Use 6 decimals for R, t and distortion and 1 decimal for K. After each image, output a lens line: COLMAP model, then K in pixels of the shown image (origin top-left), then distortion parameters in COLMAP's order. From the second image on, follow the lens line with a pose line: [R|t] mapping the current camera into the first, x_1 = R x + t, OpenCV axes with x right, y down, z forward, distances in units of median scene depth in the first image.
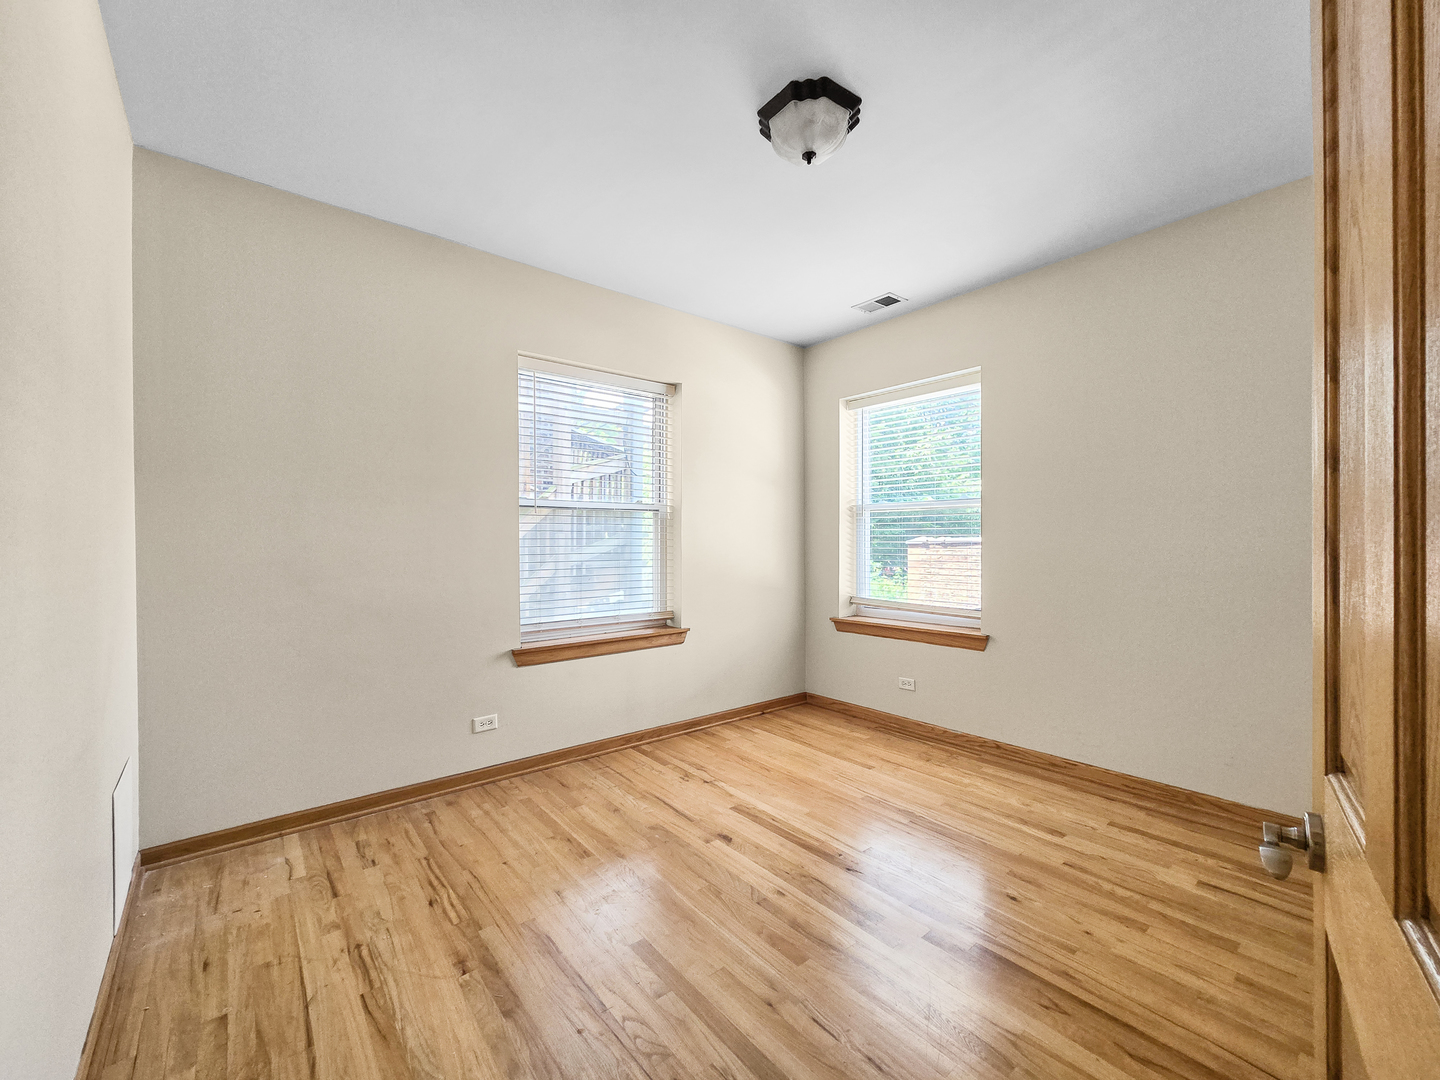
lens RADIAL K [[594.5, 0, 720.0], [0, 594.5, 540.0], [0, 0, 1]] dist [0.001863, 0.000510]
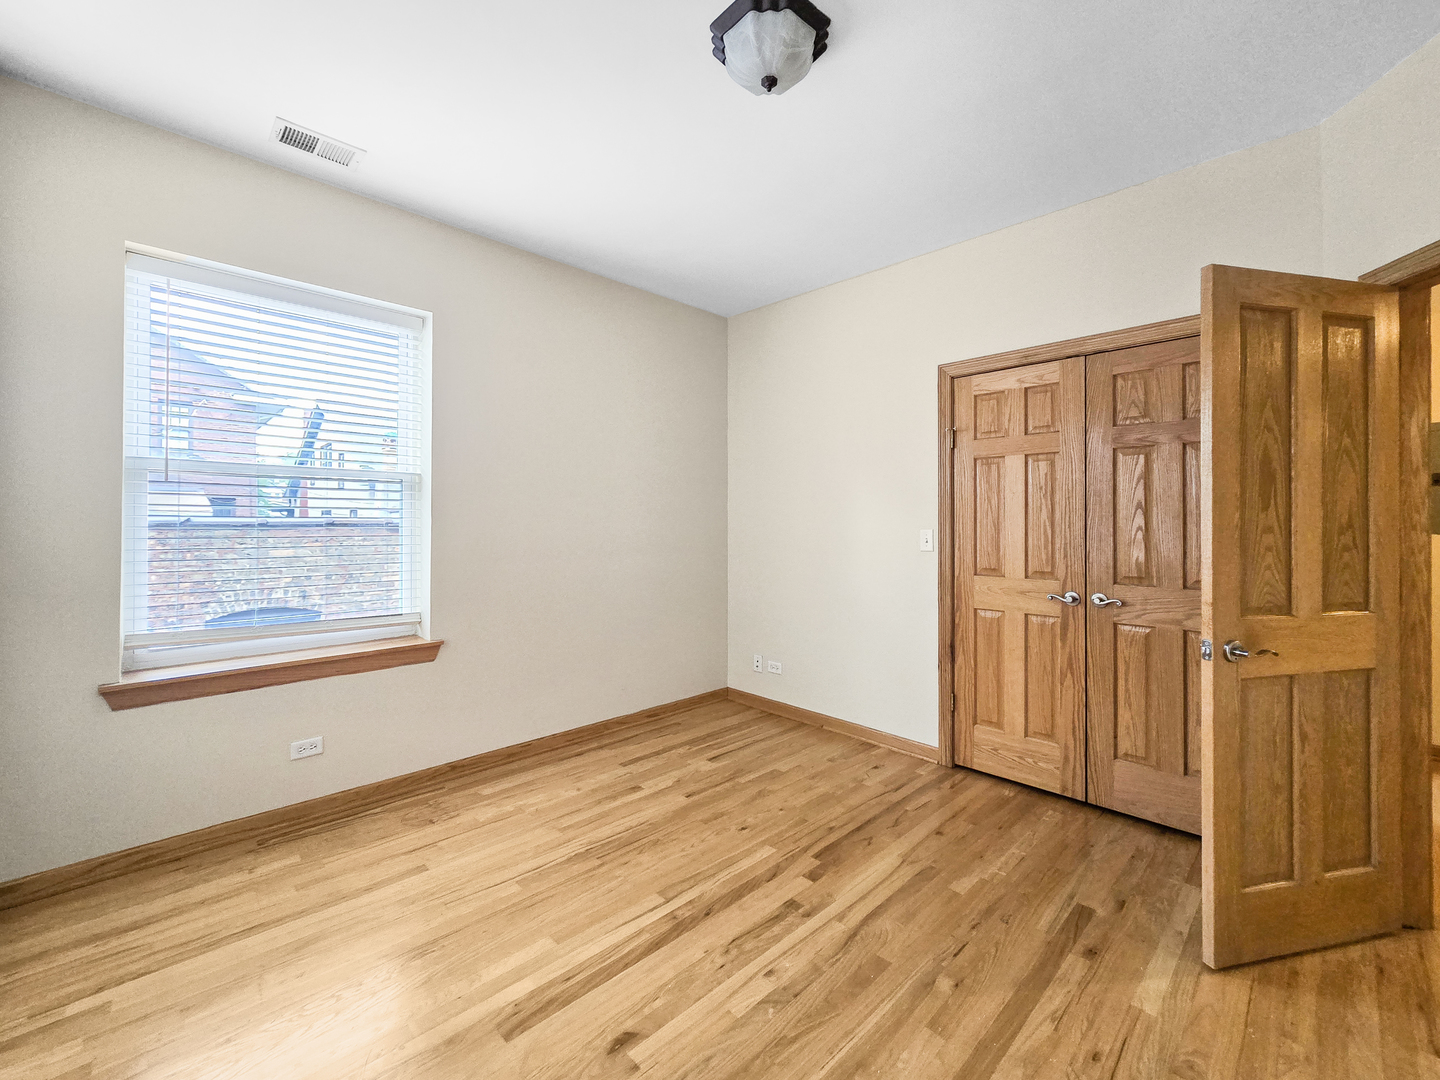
lens RADIAL K [[600.2, 0, 715.8], [0, 600.2, 526.4], [0, 0, 1]] dist [0.001803, 0.000254]
pose [[-0.079387, -0.001896, 0.996842, -0.515394], [-0.005427, 0.999984, 0.001470, -0.003141], [-0.996829, -0.005293, -0.079396, 0.848375]]
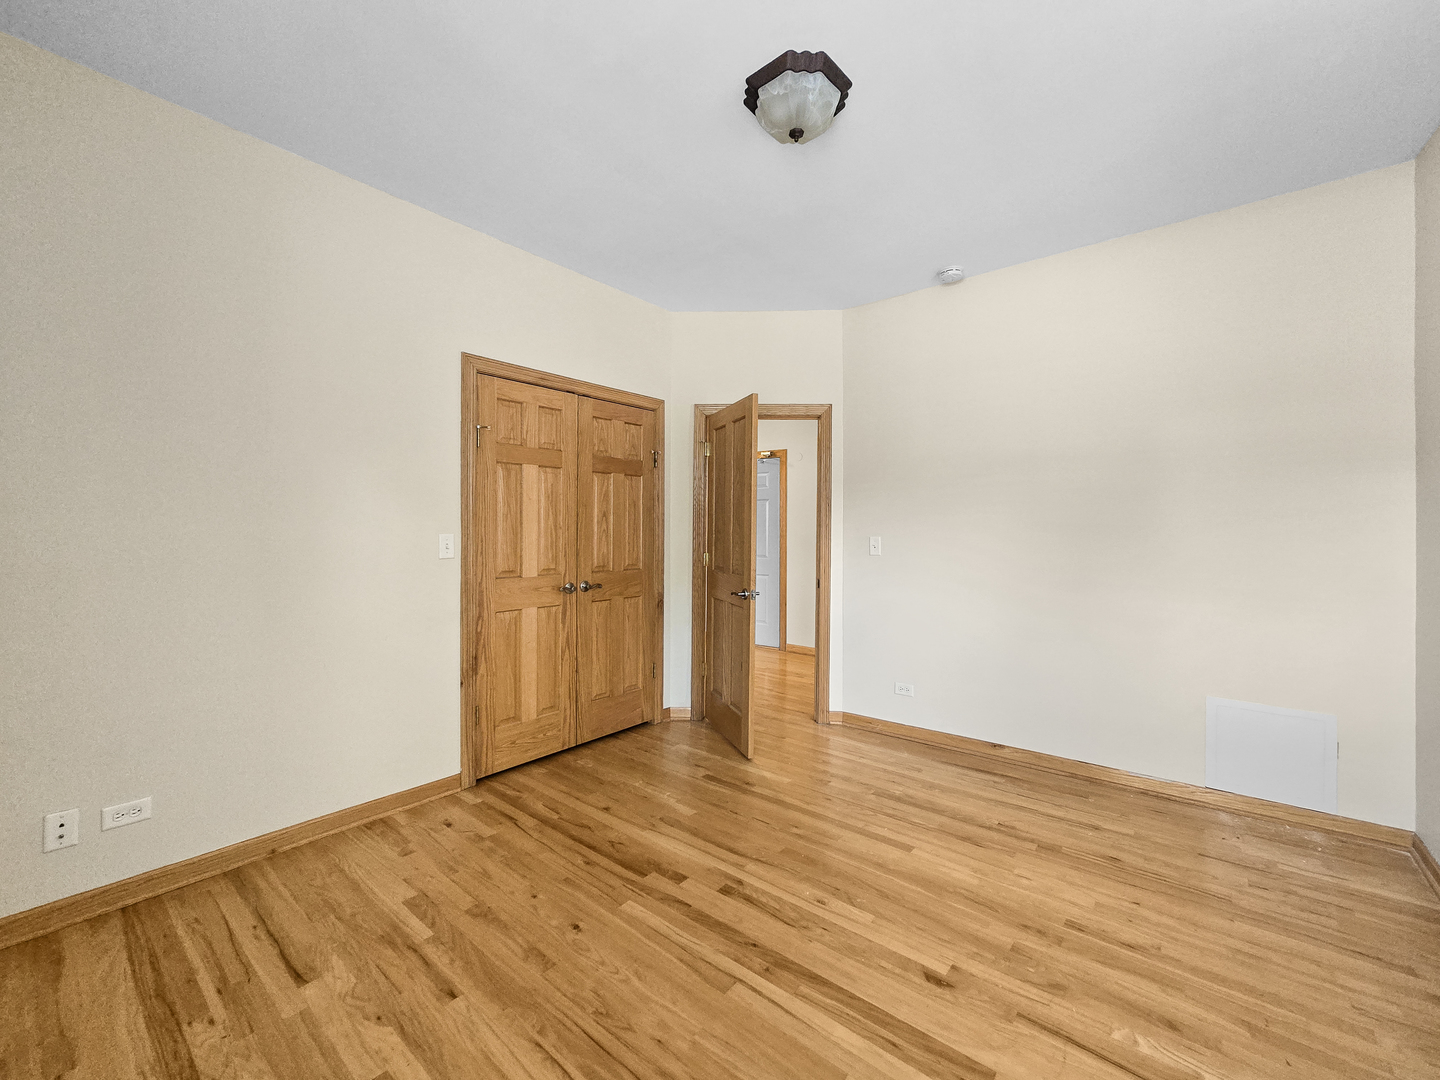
lens RADIAL K [[594.5, 0, 720.0], [0, 594.5, 540.0], [0, 0, 1]] dist [0.001863, 0.000510]
pose [[-0.980918, 0.001083, -0.194421, 0.333638], [-0.001767, 0.999894, 0.014483, -0.002648], [0.194416, 0.014551, -0.980811, 1.416582]]
